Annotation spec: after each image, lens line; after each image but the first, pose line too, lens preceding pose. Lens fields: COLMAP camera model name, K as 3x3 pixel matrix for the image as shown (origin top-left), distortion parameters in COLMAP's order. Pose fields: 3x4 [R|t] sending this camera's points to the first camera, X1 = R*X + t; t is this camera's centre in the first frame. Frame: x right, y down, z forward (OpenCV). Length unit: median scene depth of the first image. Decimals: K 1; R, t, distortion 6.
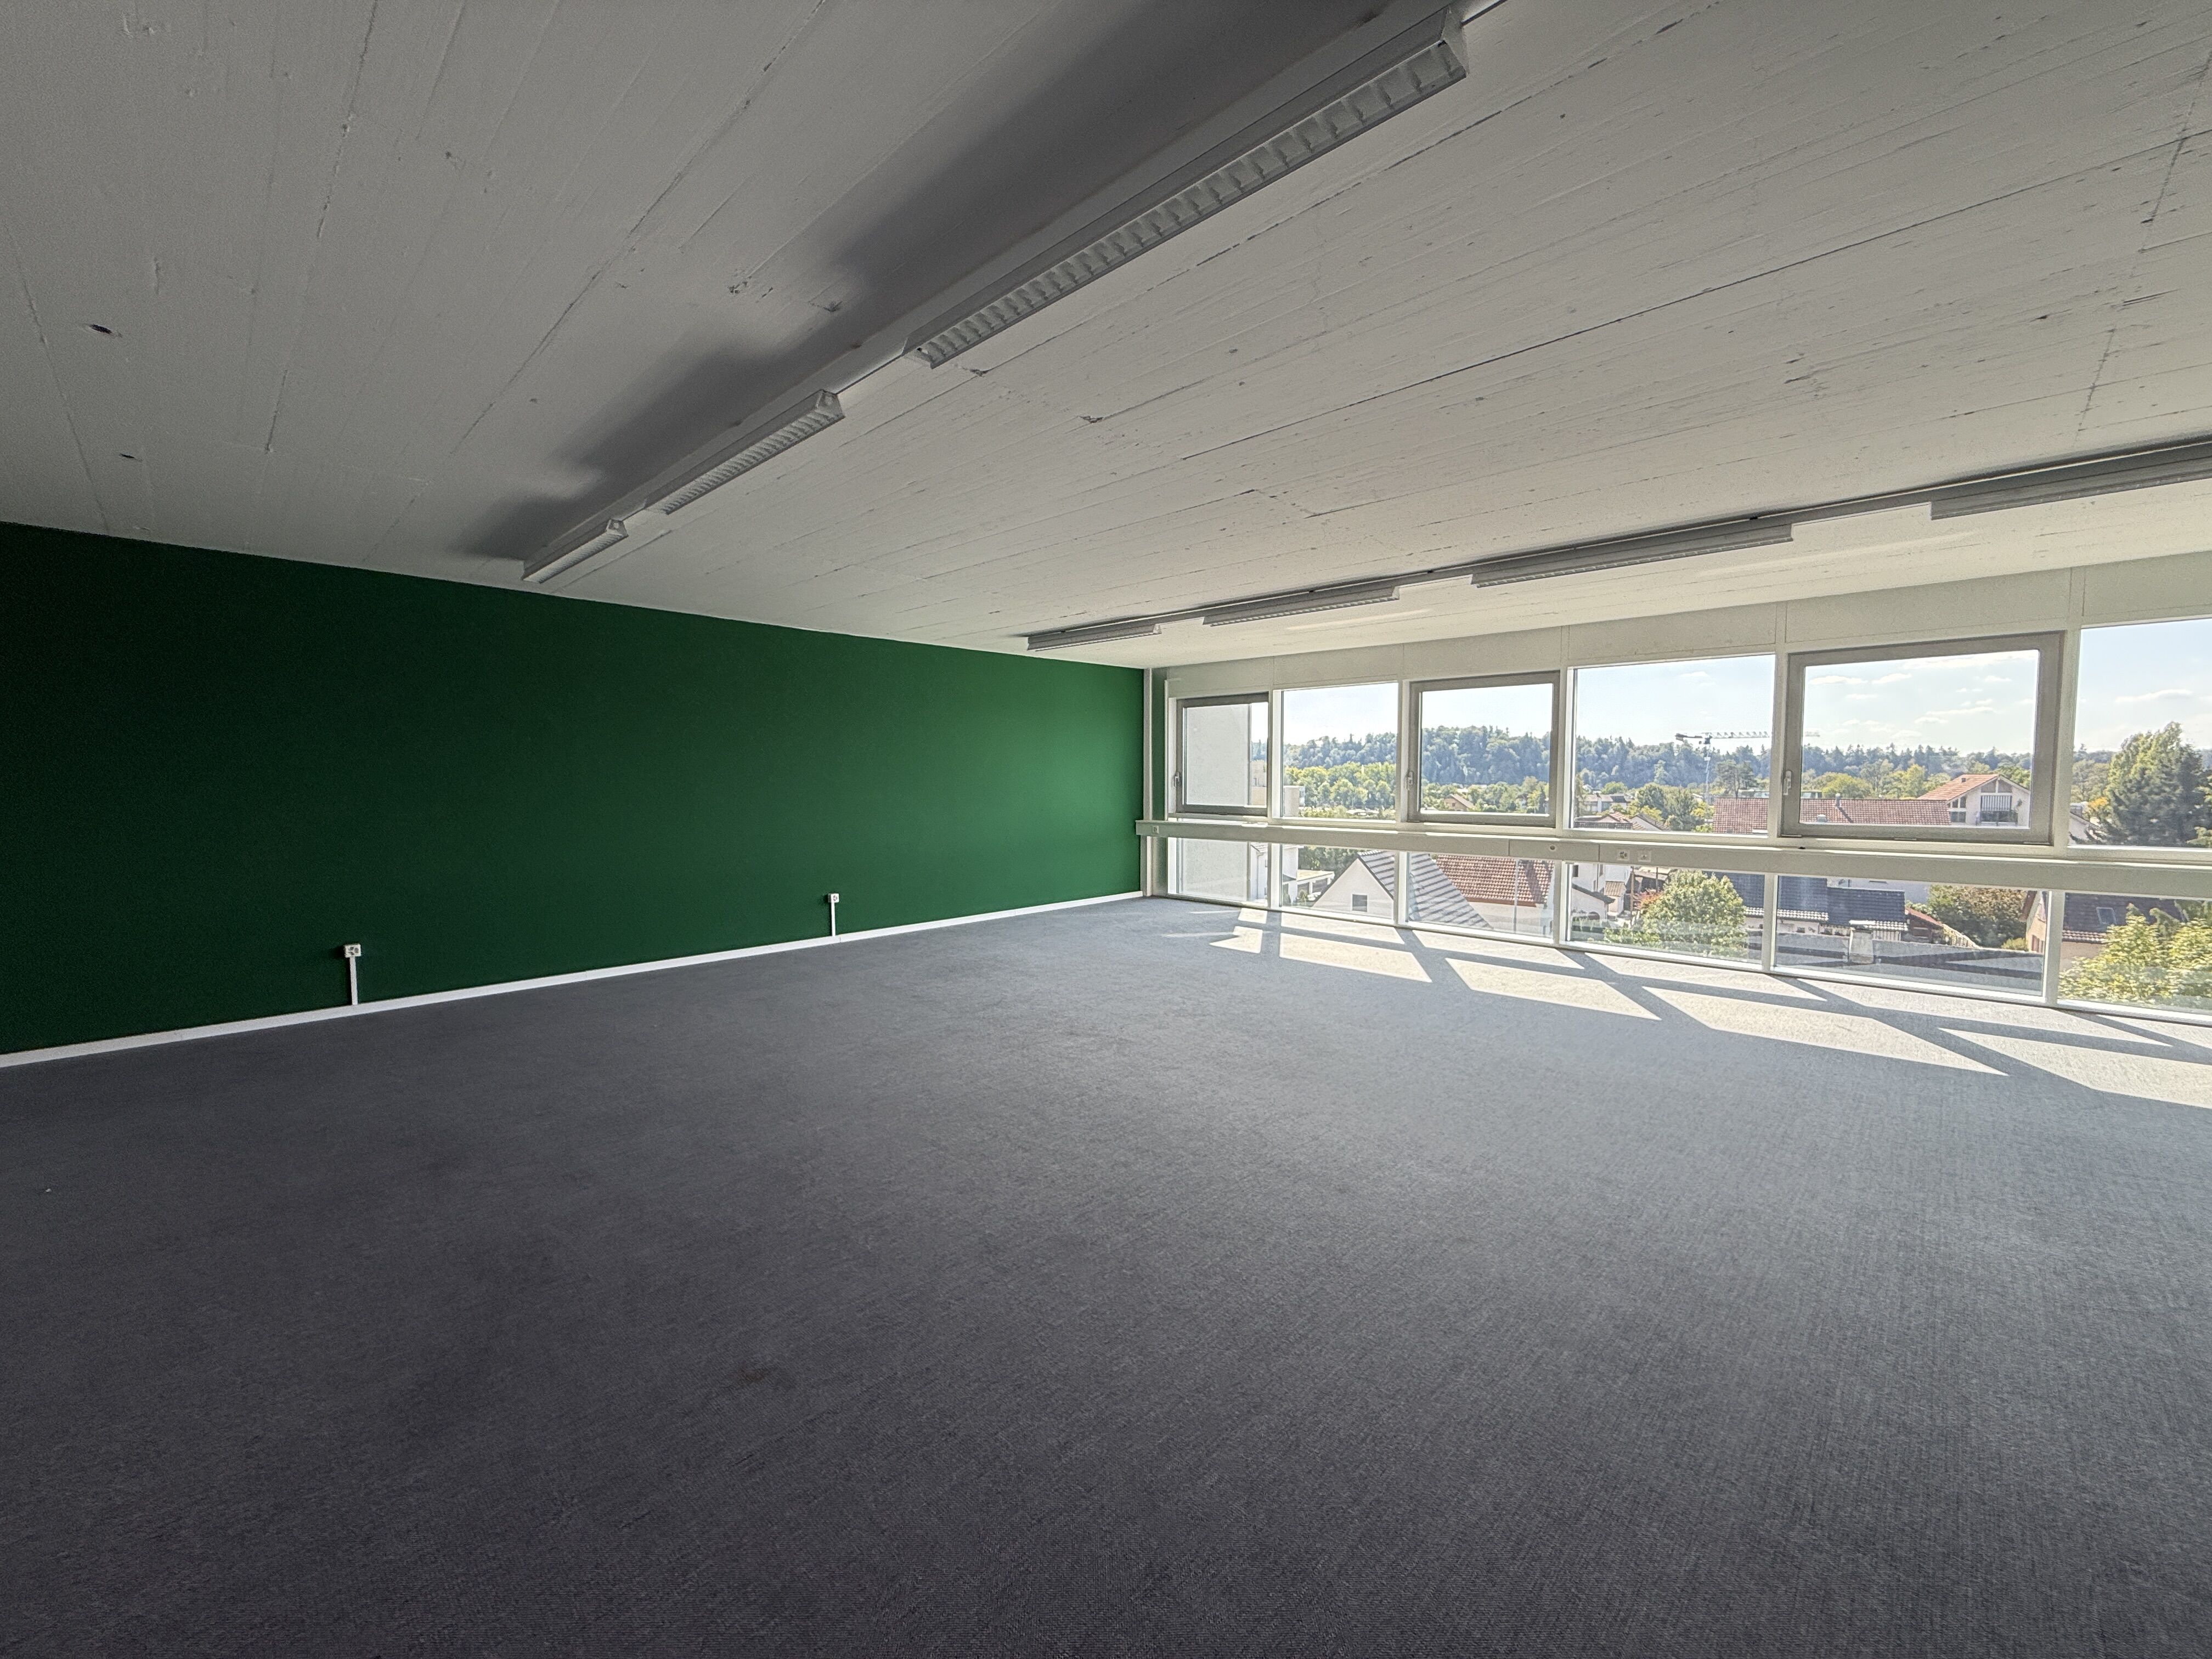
lens RADIAL K [[880.4, 0, 1099.9], [0, 880.4, 830.0], [0, 0, 1]] dist [0.000084, -0.000239]
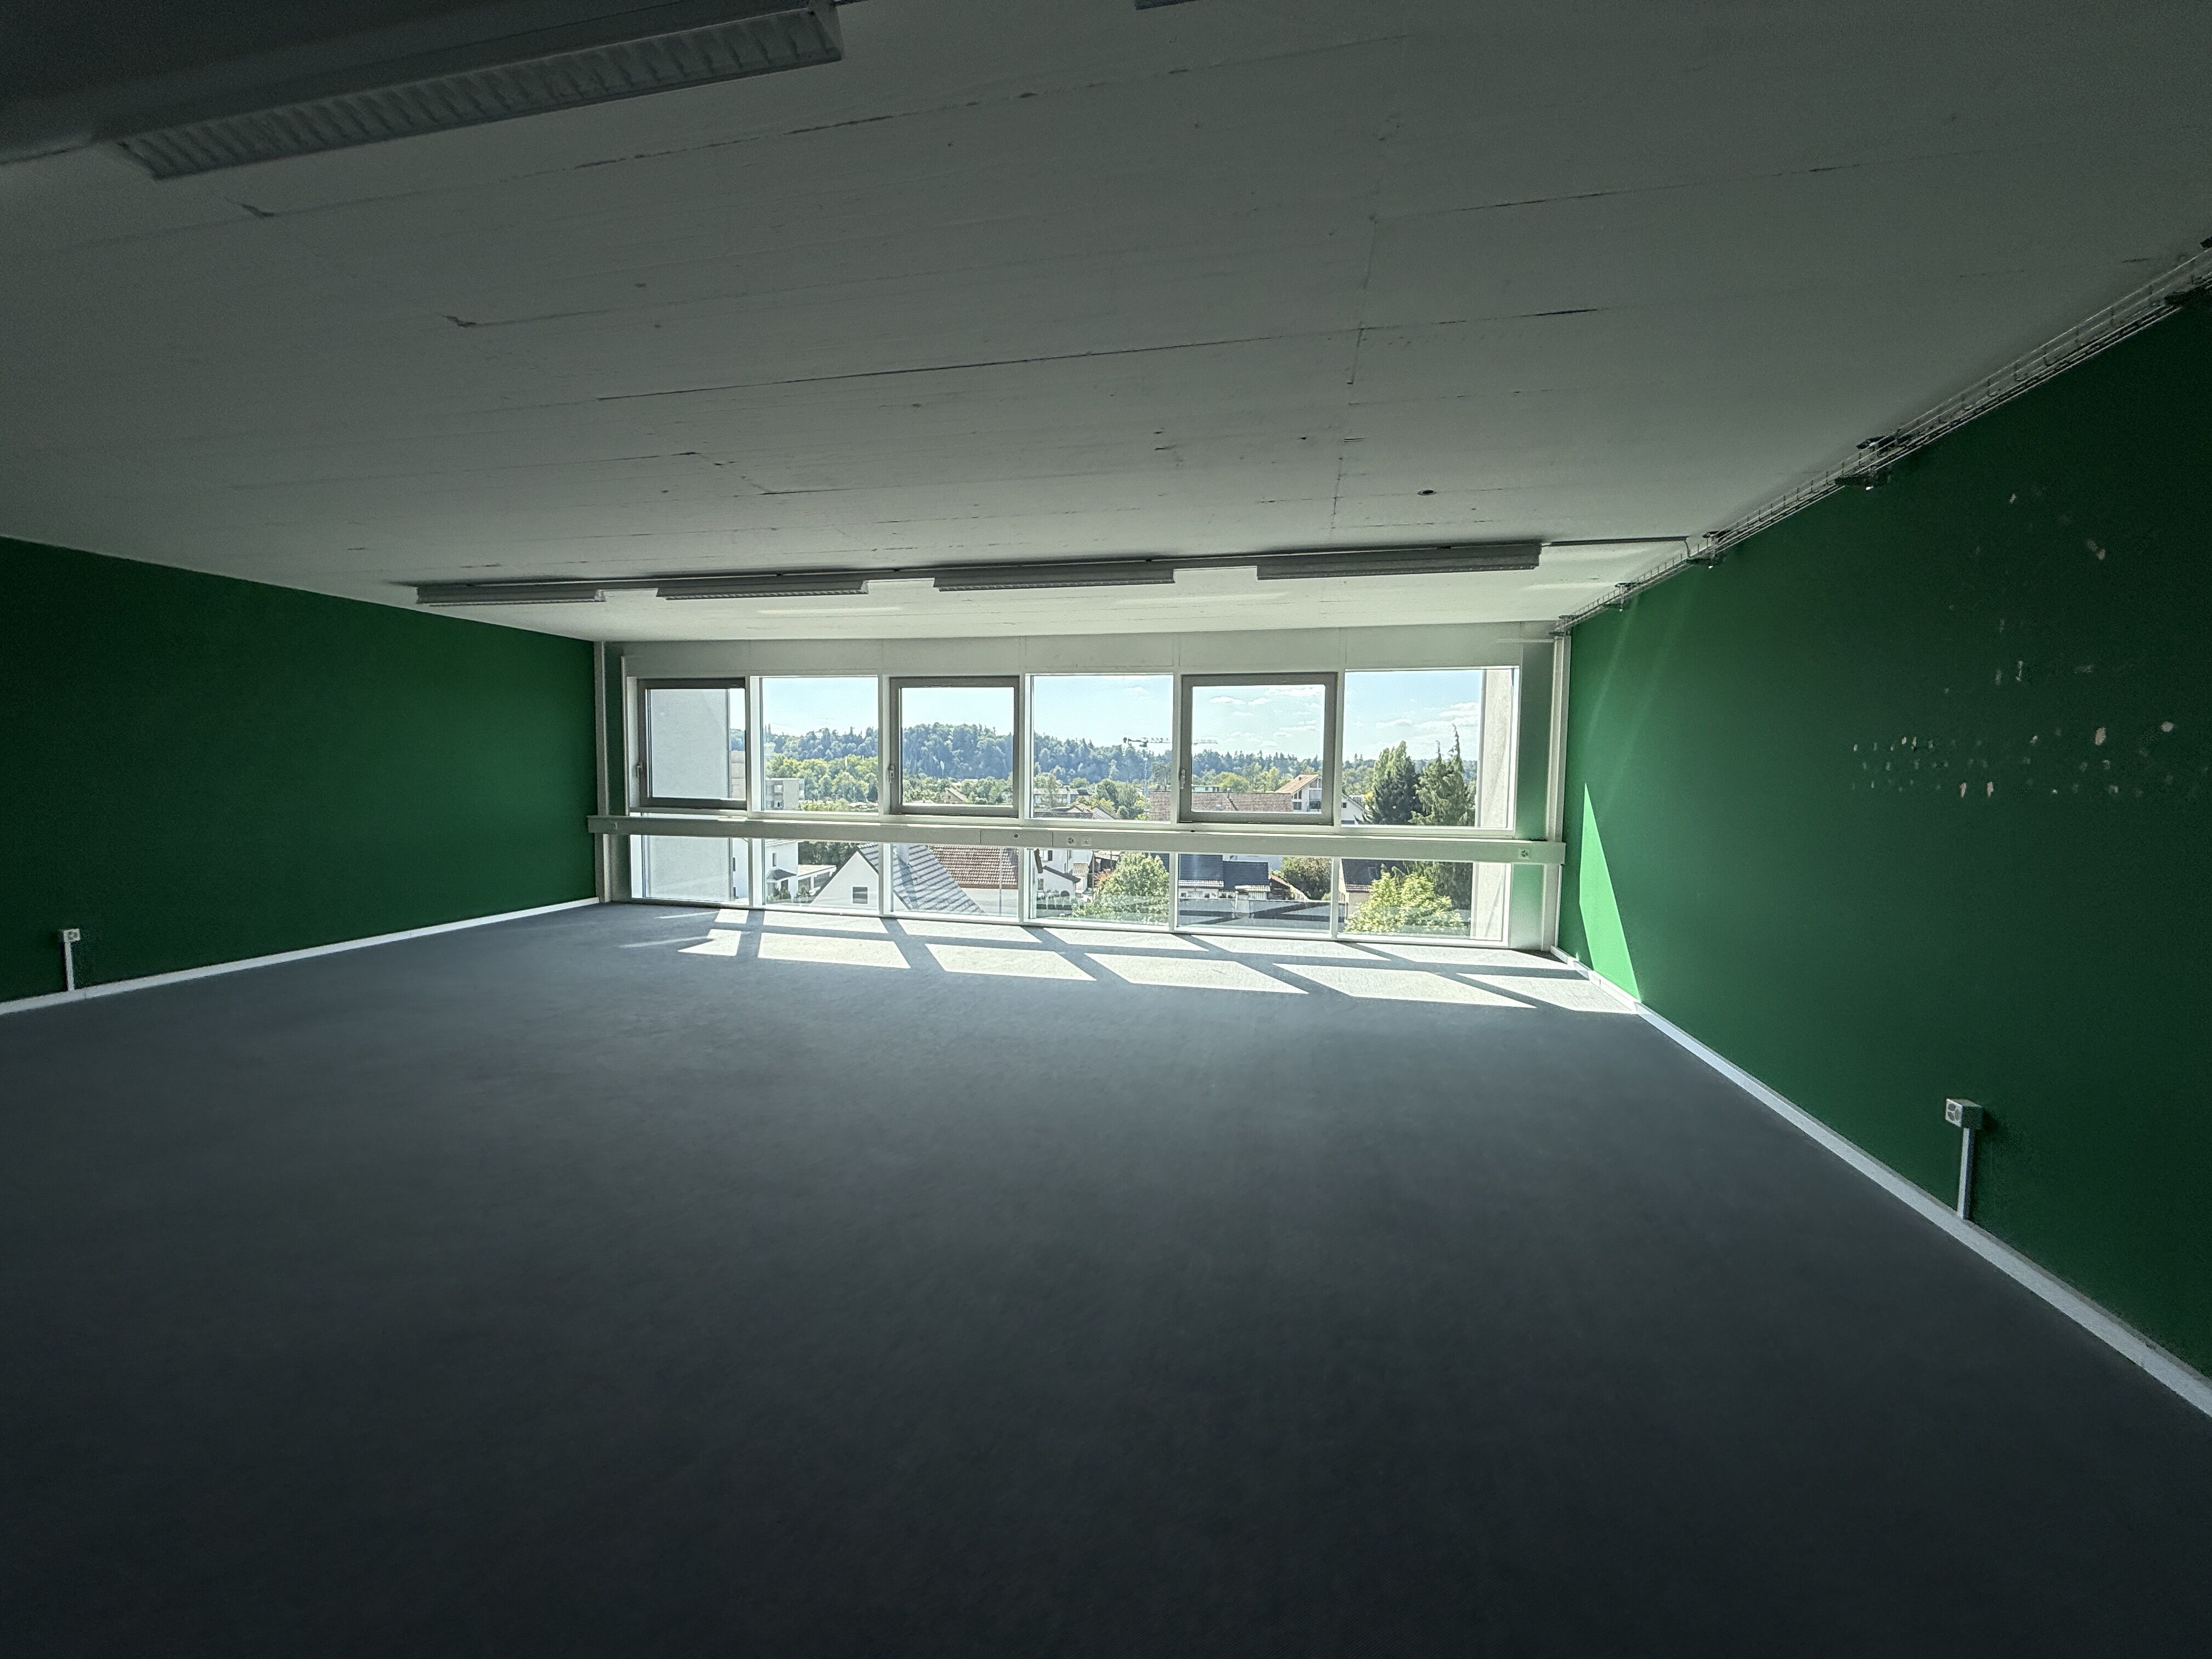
lens RADIAL K [[880.4, 0, 1099.9], [0, 880.4, 830.0], [0, 0, 1]] dist [0.000084, -0.000239]
pose [[0.851924, -0.021326, 0.523231, 0.017011], [0.017127, 0.999771, 0.012863, 0.000334], [-0.523386, -0.001997, 0.852094, 0.000259]]
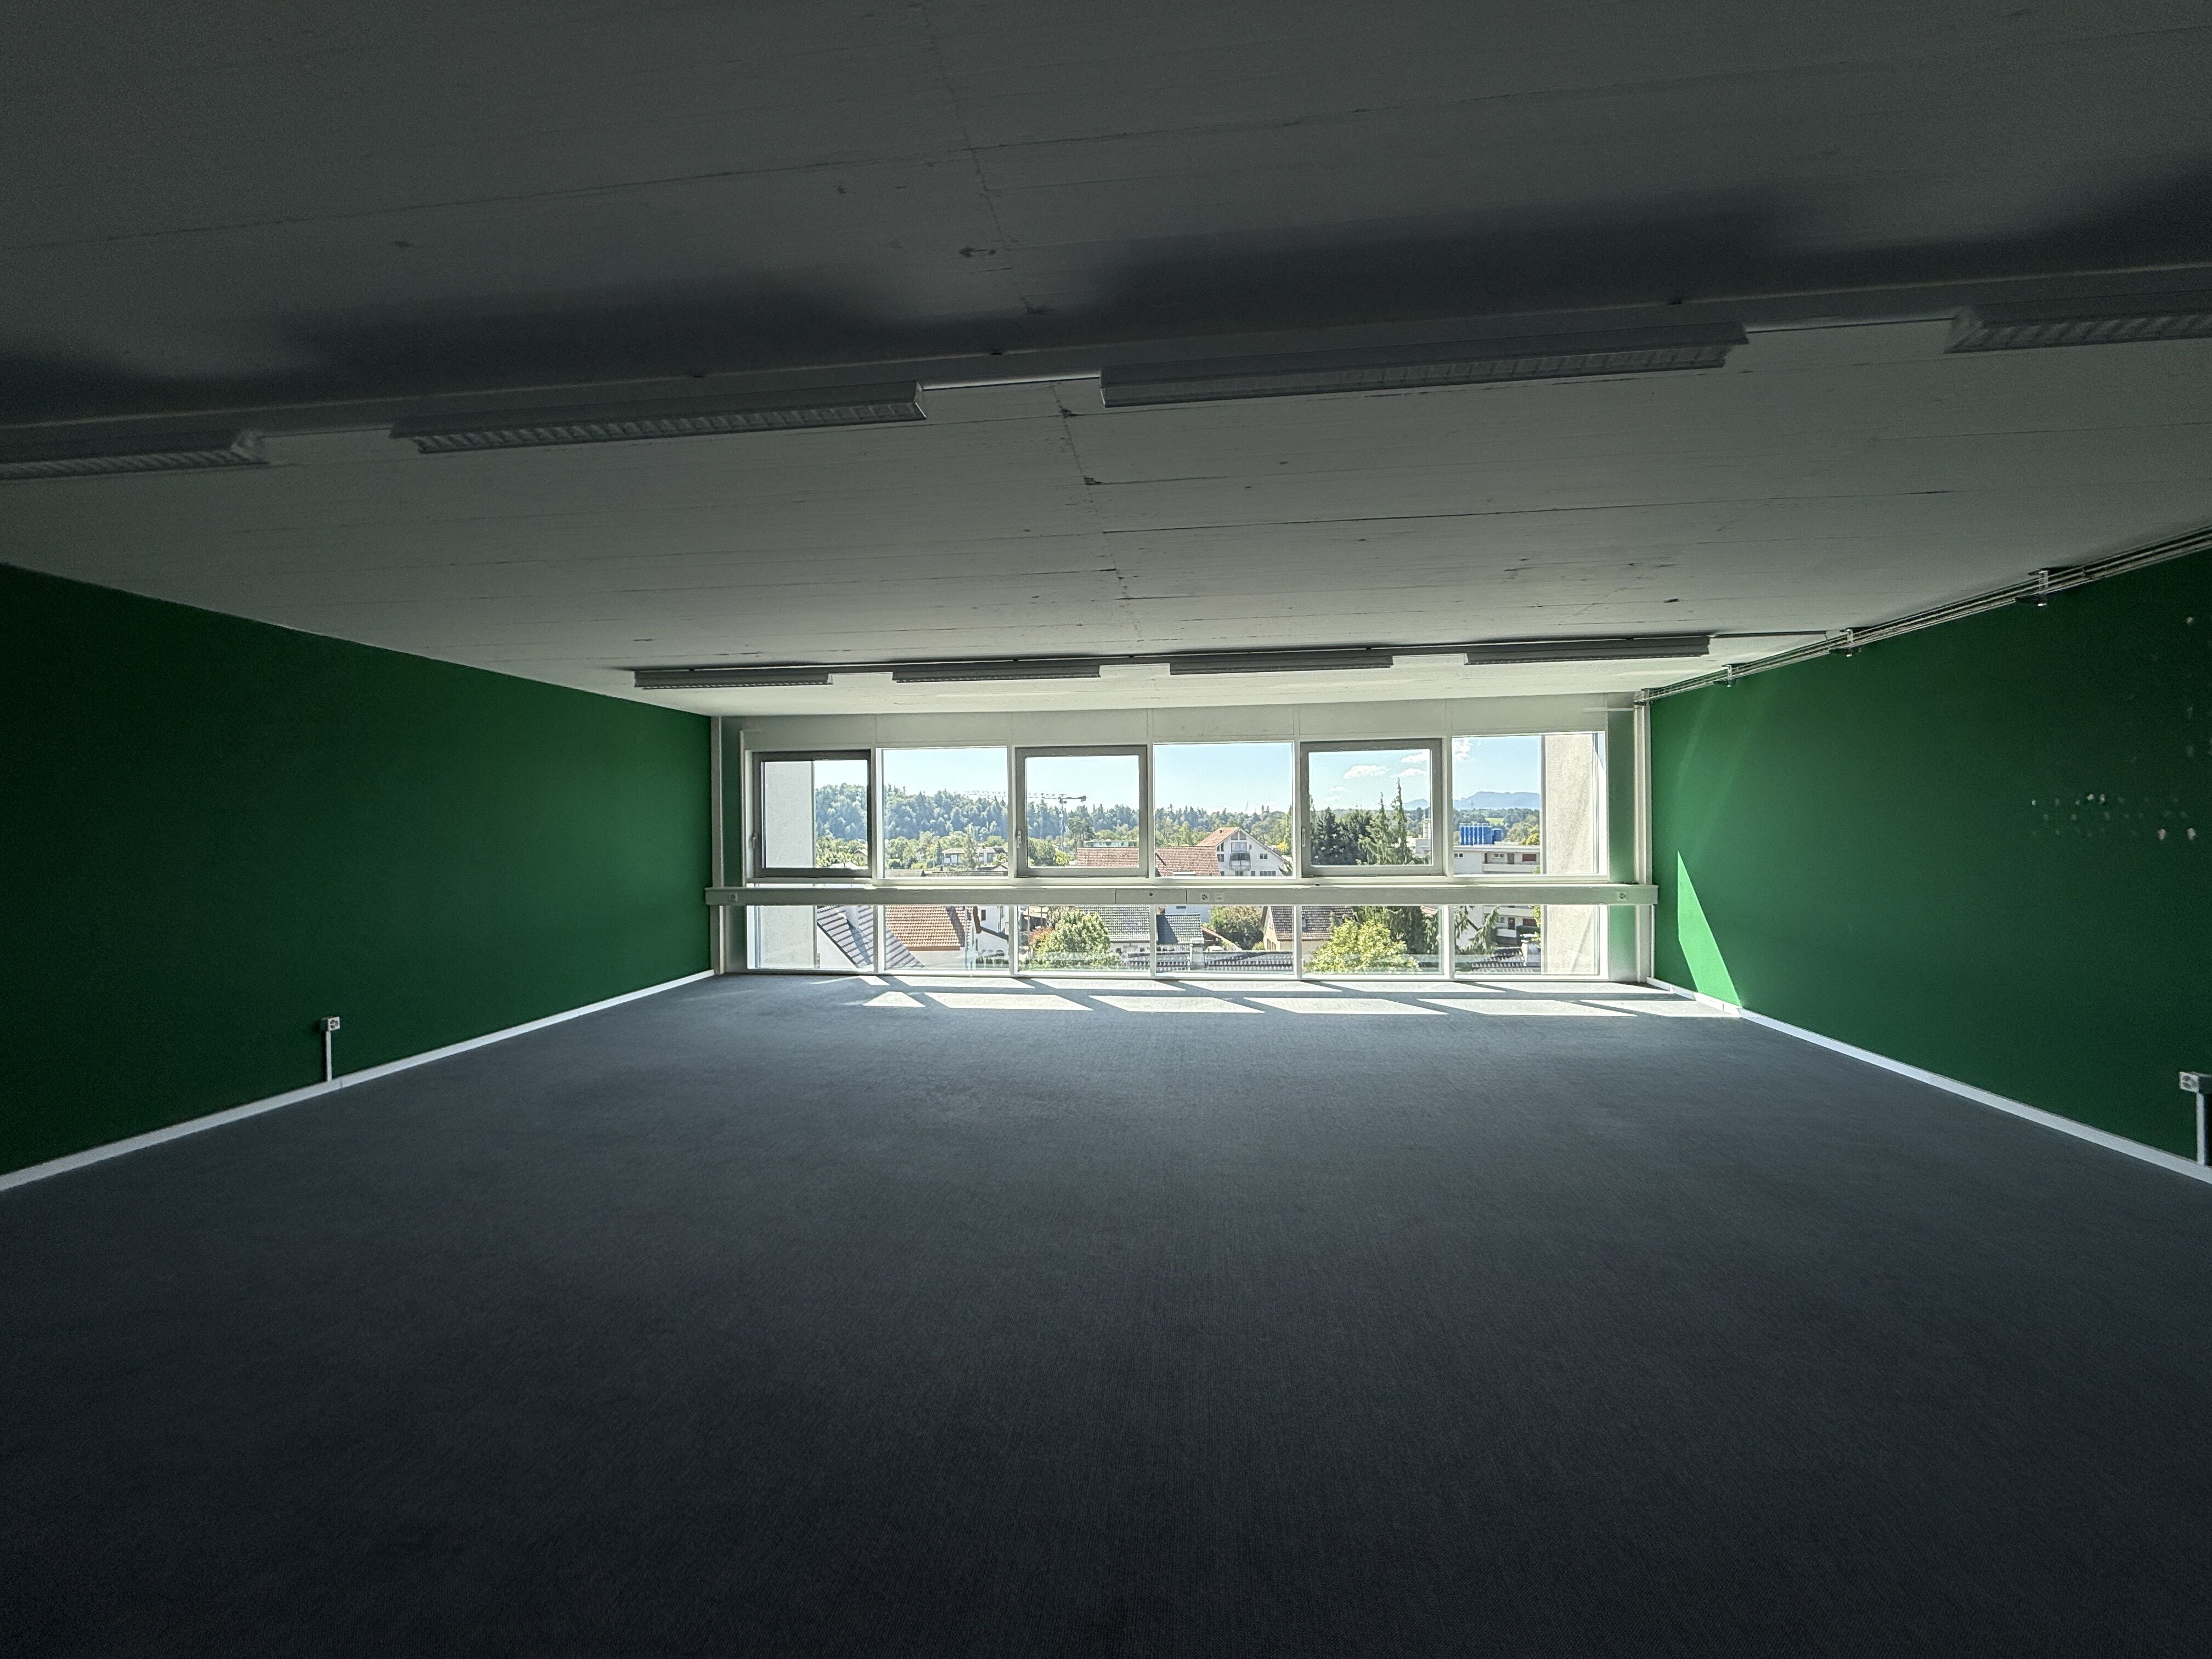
lens RADIAL K [[880.4, 0, 1099.9], [0, 880.4, 830.0], [0, 0, 1]] dist [0.000084, -0.000239]
pose [[0.795255, -0.007506, 0.606229, -0.177391], [0.046023, 0.997786, -0.048019, -0.008631], [-0.604526, 0.066087, 0.793839, 0.070272]]
